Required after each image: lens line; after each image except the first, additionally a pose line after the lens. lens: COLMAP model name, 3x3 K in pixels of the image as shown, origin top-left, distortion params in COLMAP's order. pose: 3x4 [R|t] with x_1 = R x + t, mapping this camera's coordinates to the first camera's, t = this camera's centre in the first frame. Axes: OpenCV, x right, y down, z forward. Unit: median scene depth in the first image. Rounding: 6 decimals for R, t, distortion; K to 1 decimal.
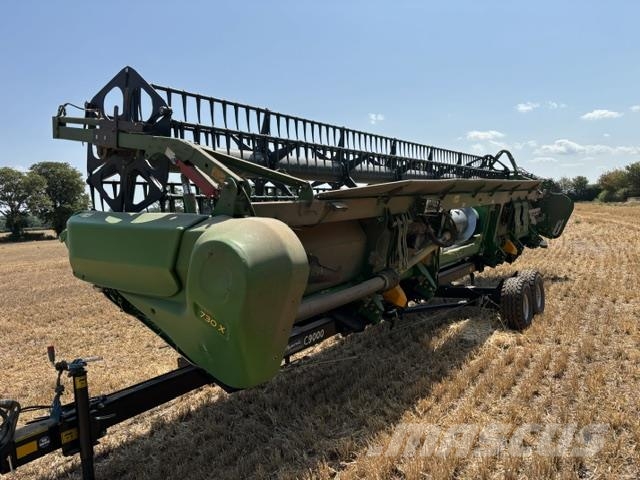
lens RADIAL K [[490.0, 0, 322.1], [0, 490.0, 243.2], [0, 0, 1]] dist [0.026200, 0.001062]
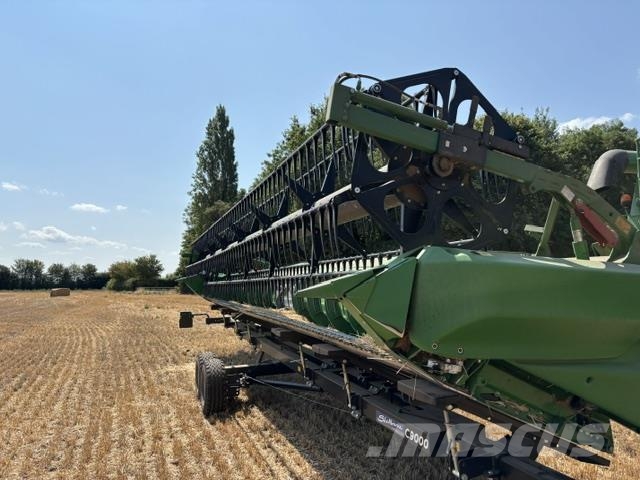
lens RADIAL K [[490.0, 0, 322.1], [0, 490.0, 243.2], [0, 0, 1]] dist [0.026200, 0.001062]
pose [[0.582351, 0.119658, 0.804083, -0.356333], [0.023704, 0.986188, -0.163925, 0.011252], [-0.812592, 0.114521, 0.571471, 0.244227]]
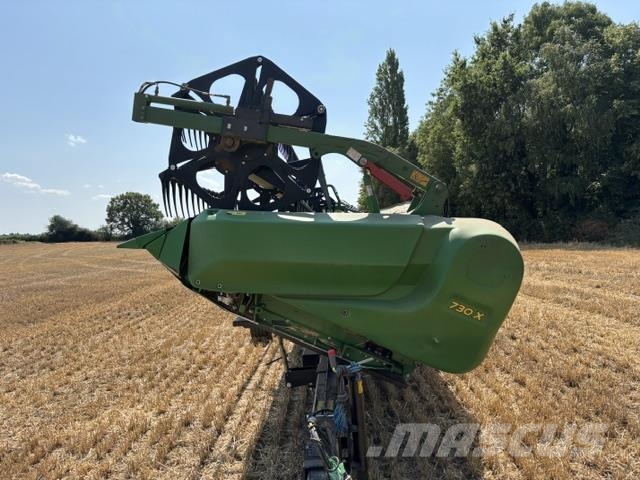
lens RADIAL K [[490.0, 0, 322.1], [0, 490.0, 243.2], [0, 0, 1]] dist [0.026200, 0.001062]
pose [[0.845085, 0.015659, 0.534403, -0.252338], [0.019138, 0.998044, -0.059510, 0.016205], [-0.534290, 0.060518, 0.843132, 0.056837]]
